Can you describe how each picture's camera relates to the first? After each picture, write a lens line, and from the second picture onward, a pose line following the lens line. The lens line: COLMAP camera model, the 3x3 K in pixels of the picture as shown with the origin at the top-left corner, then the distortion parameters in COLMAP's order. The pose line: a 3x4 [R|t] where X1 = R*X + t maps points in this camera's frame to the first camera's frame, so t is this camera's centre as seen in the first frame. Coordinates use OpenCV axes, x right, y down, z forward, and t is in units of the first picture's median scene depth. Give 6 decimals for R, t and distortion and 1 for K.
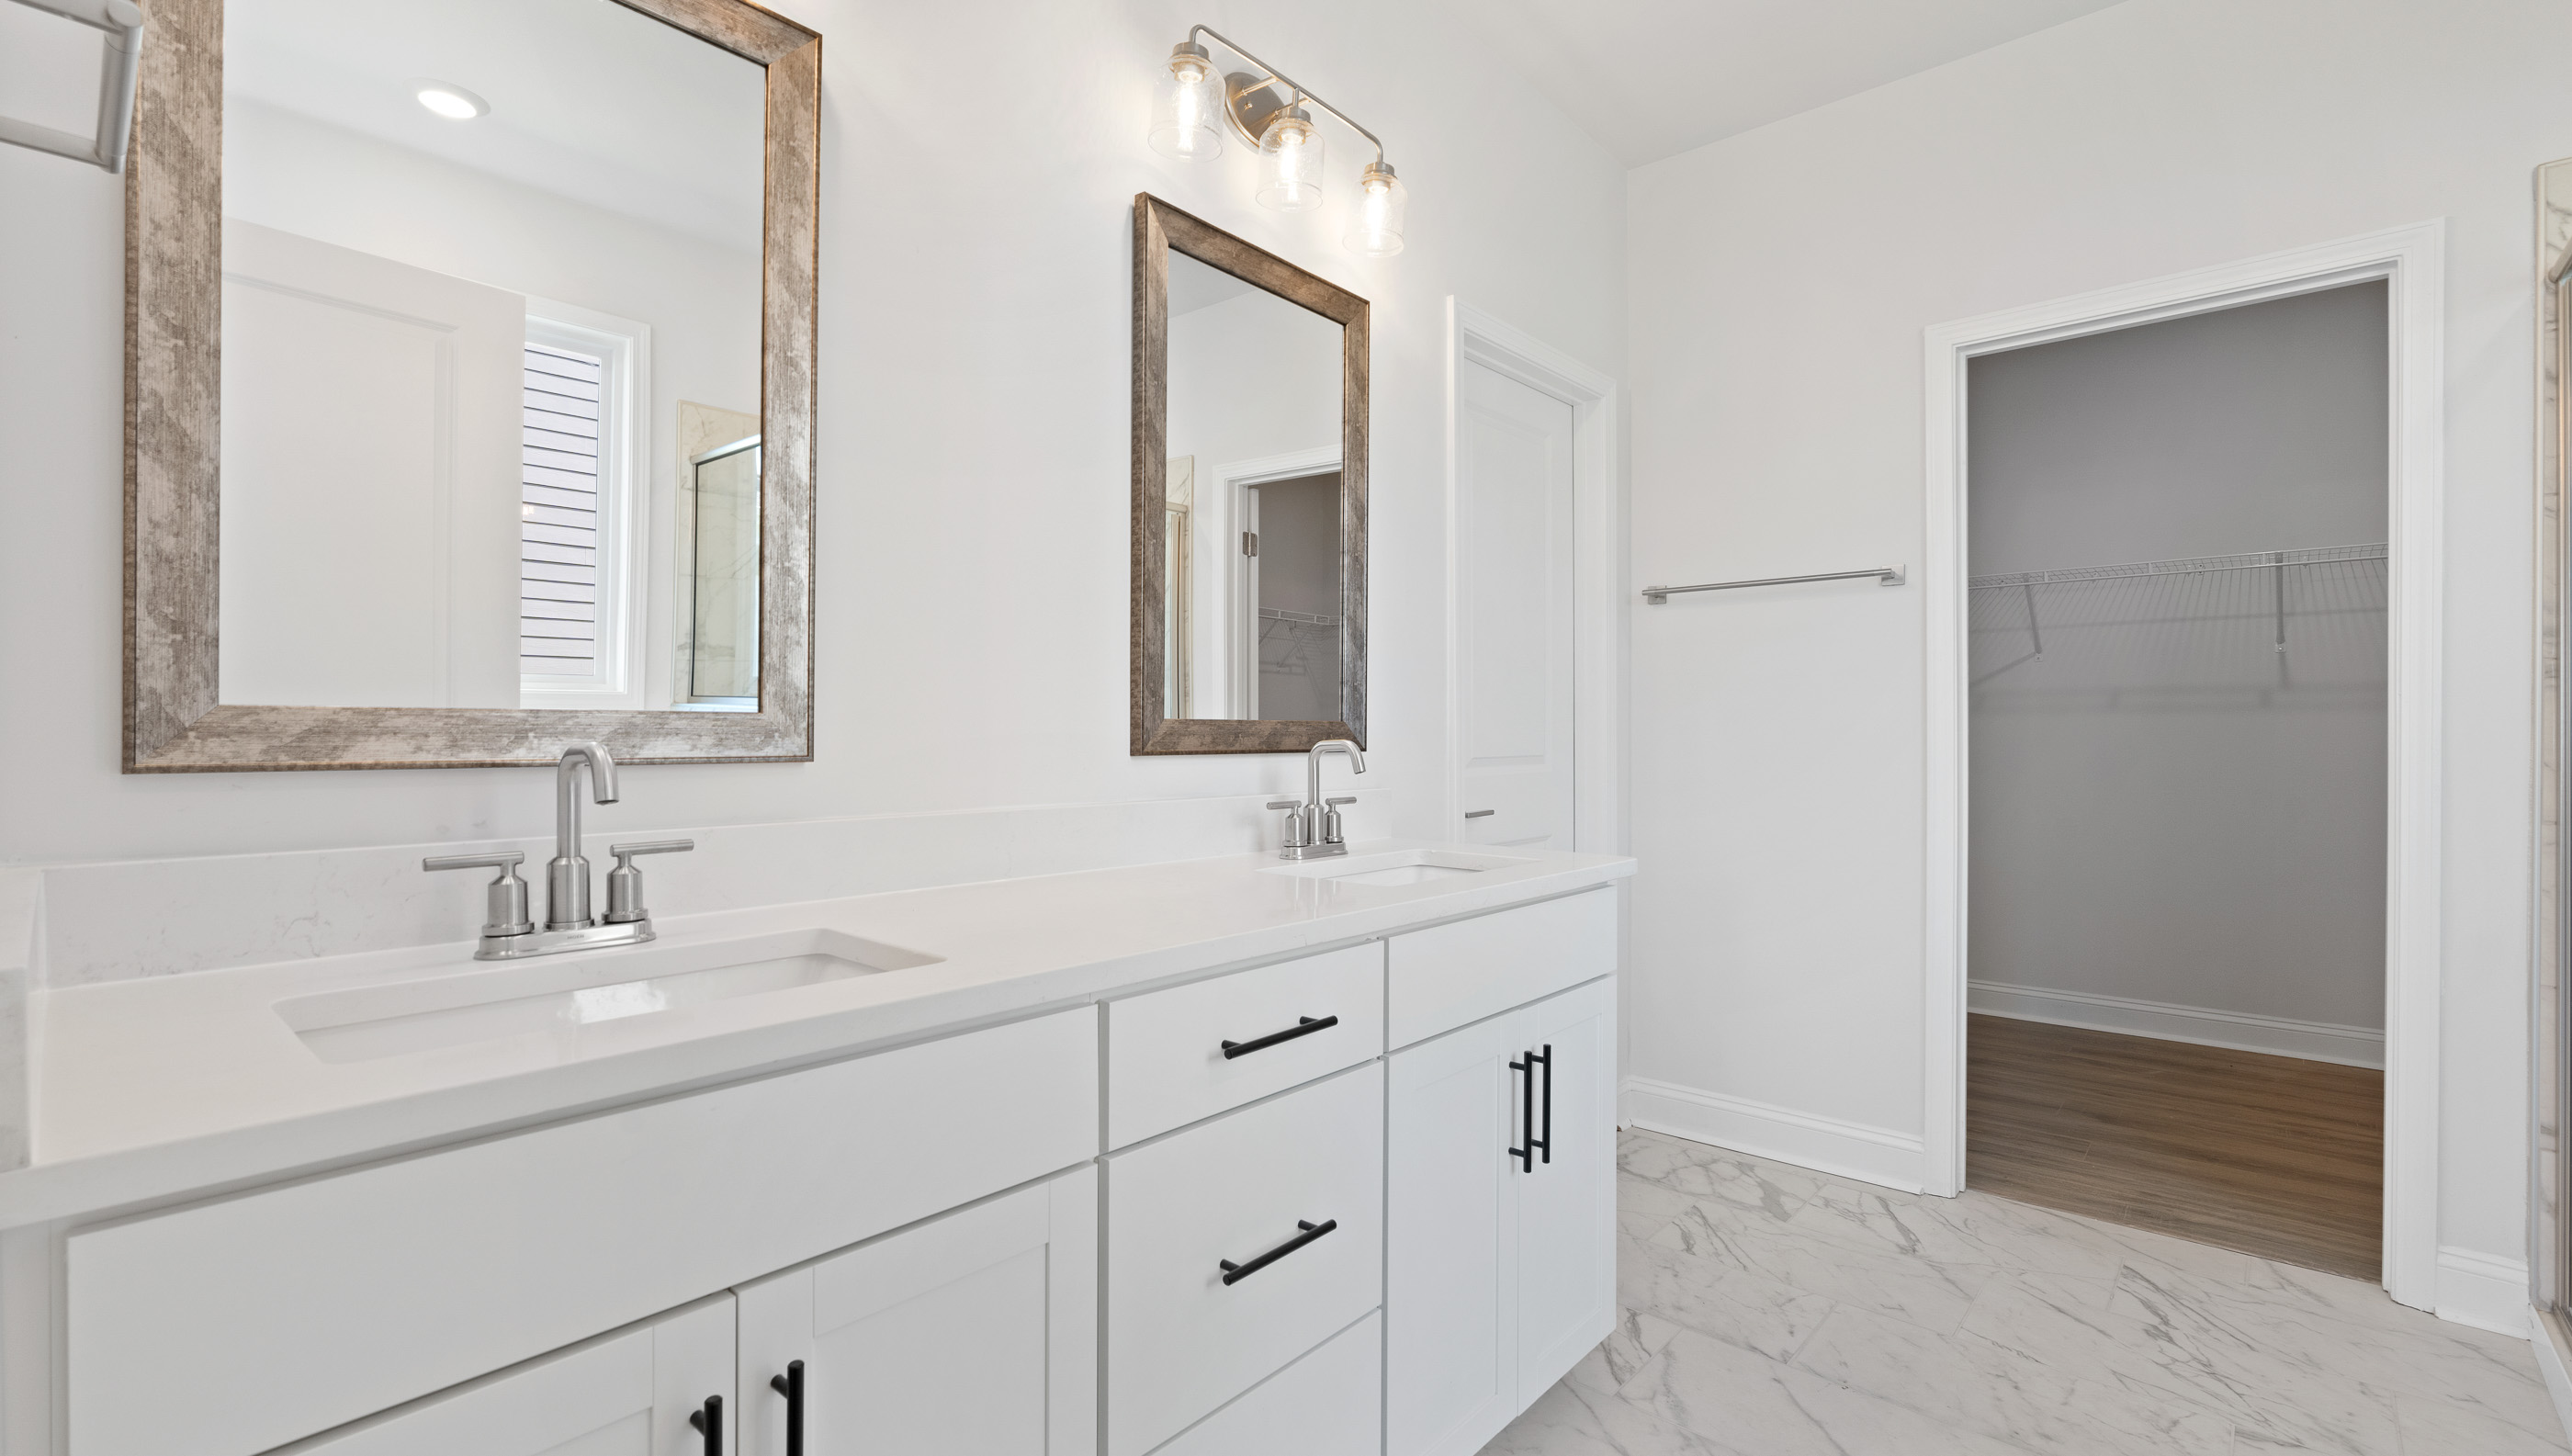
lens RADIAL K [[1114.3, 0, 1333.2], [0, 1114.3, 732.3], [0, 0, 1]] dist [-0.007803, 0.002068]
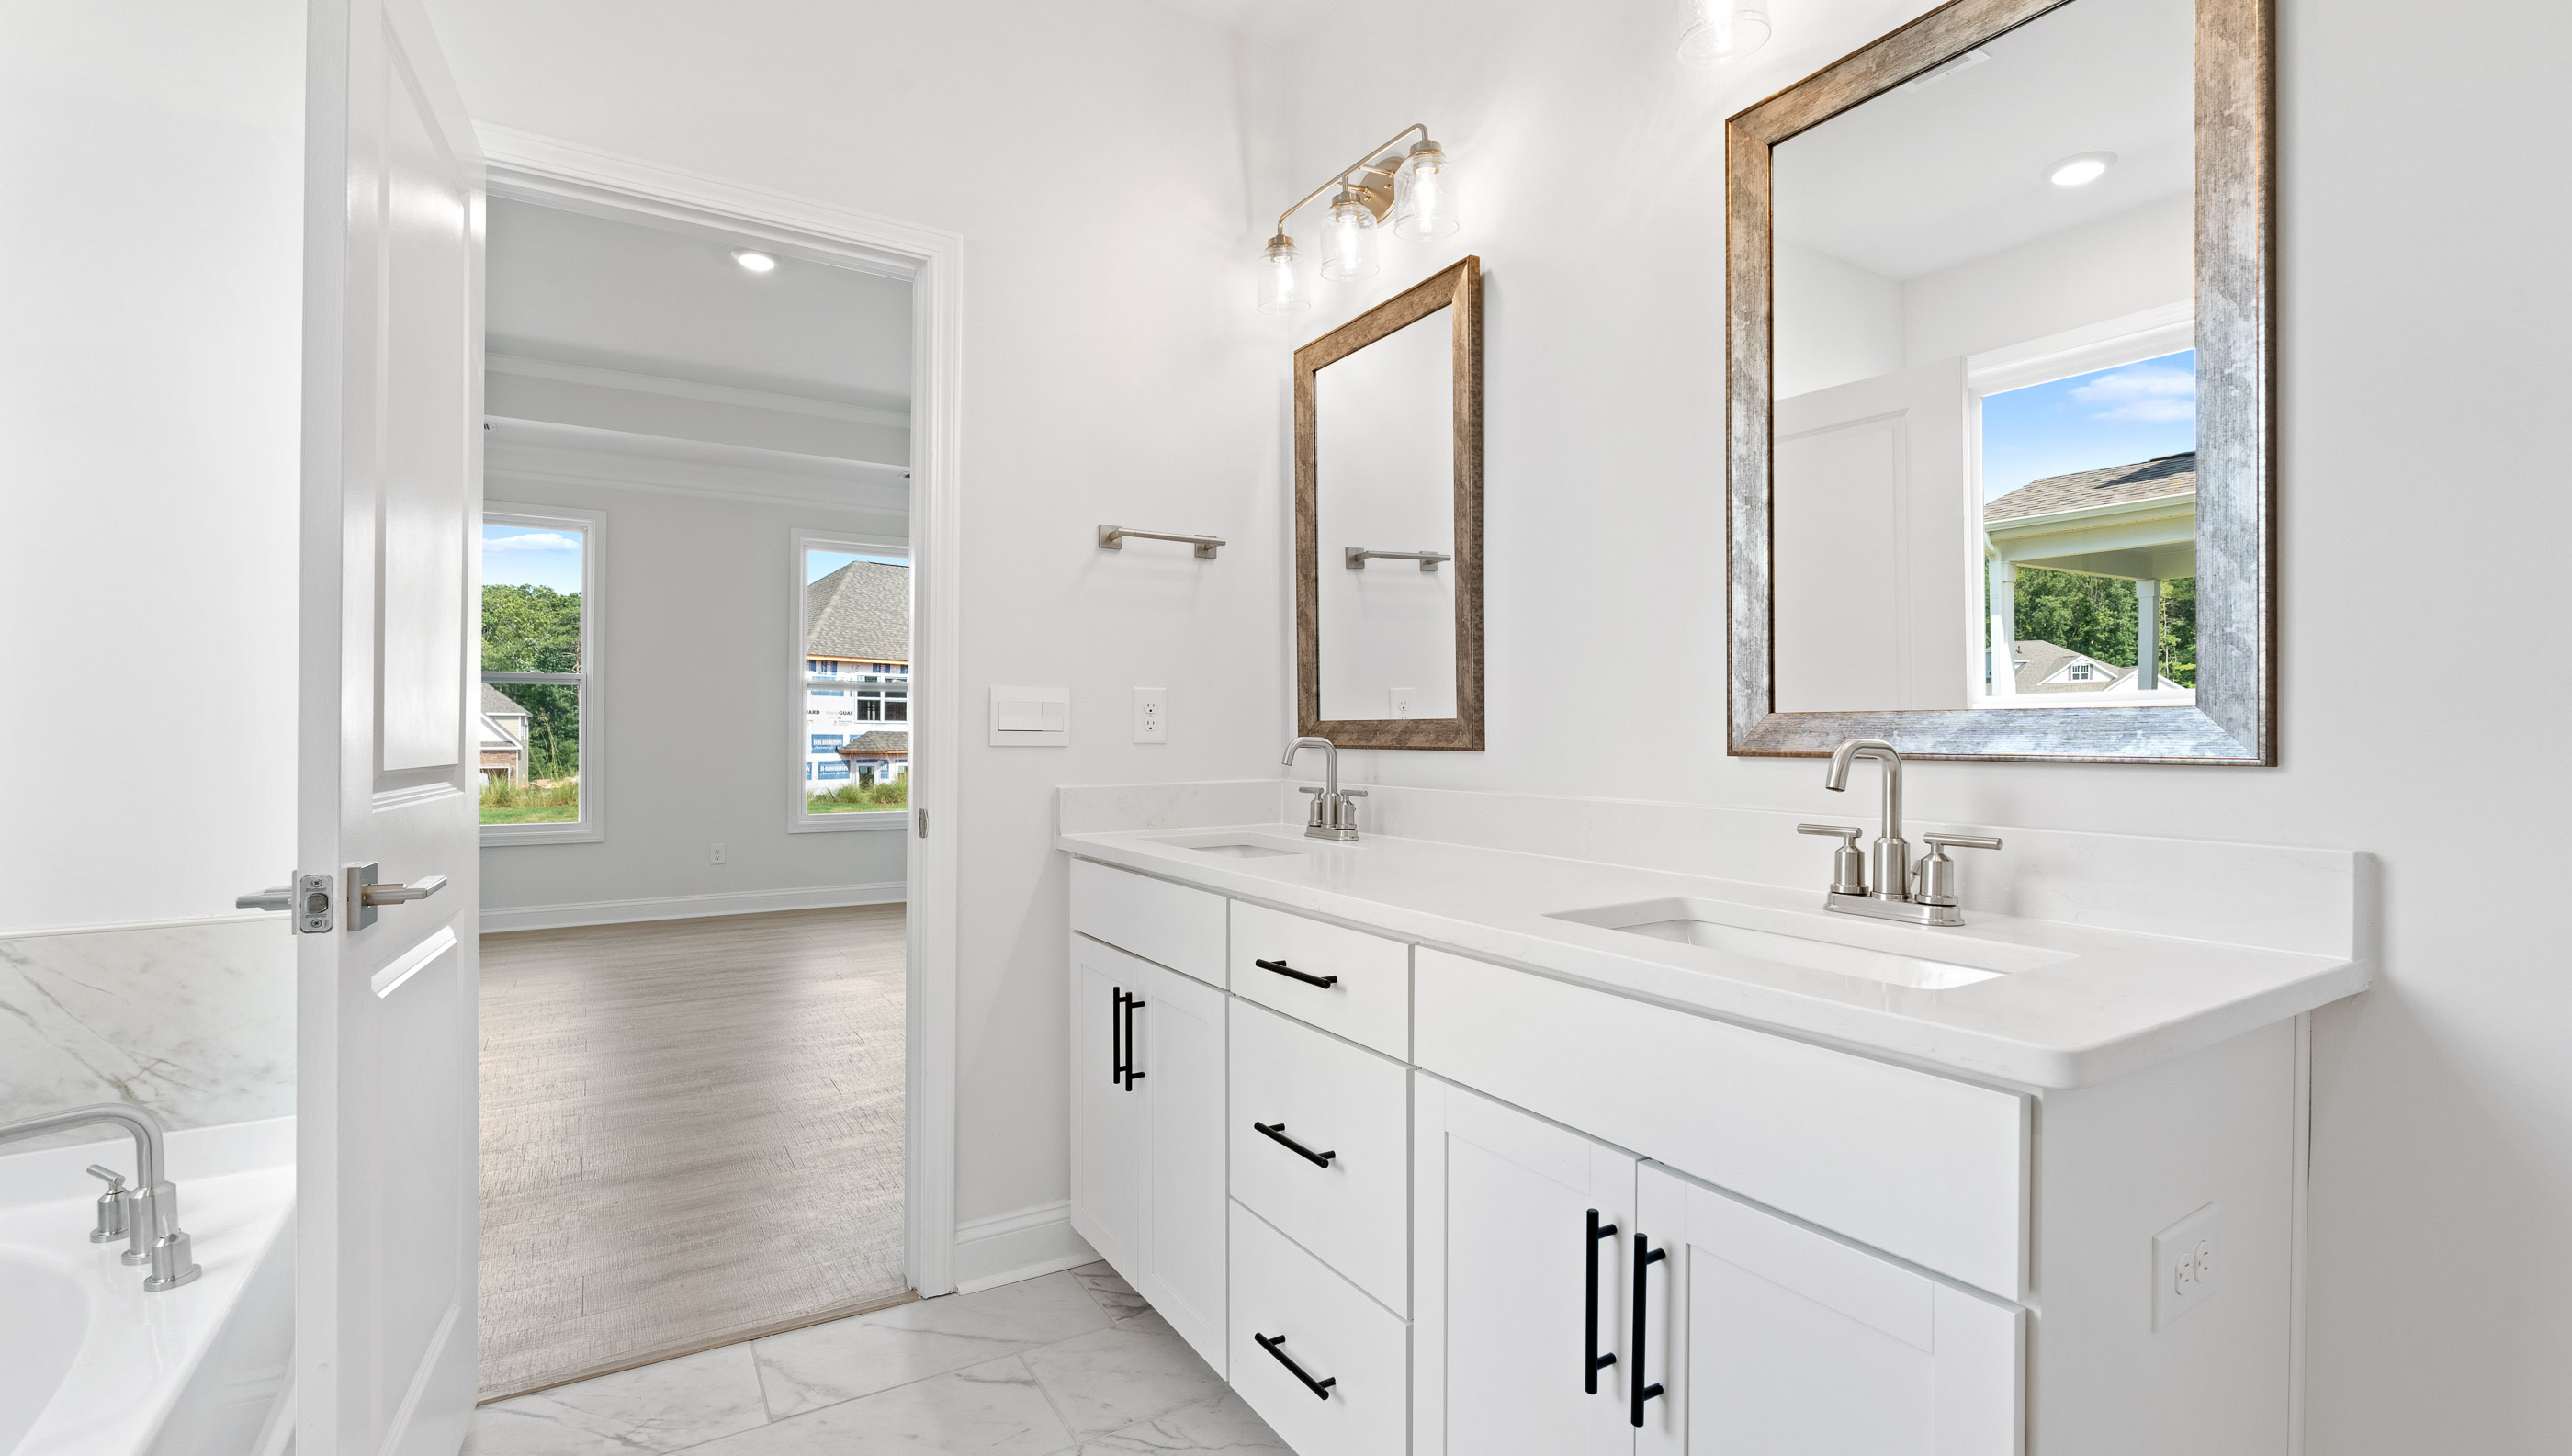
lens RADIAL K [[1114.3, 0, 1269.1], [0, 1114.3, 731.2], [0, 0, 1]] dist [-0.007803, 0.002068]
pose [[-0.306372, -0.001403, -0.951911, 0.528395], [0.002008, 0.999996, -0.002120, 0.001569], [0.951910, -0.002561, -0.306367, 0.622795]]
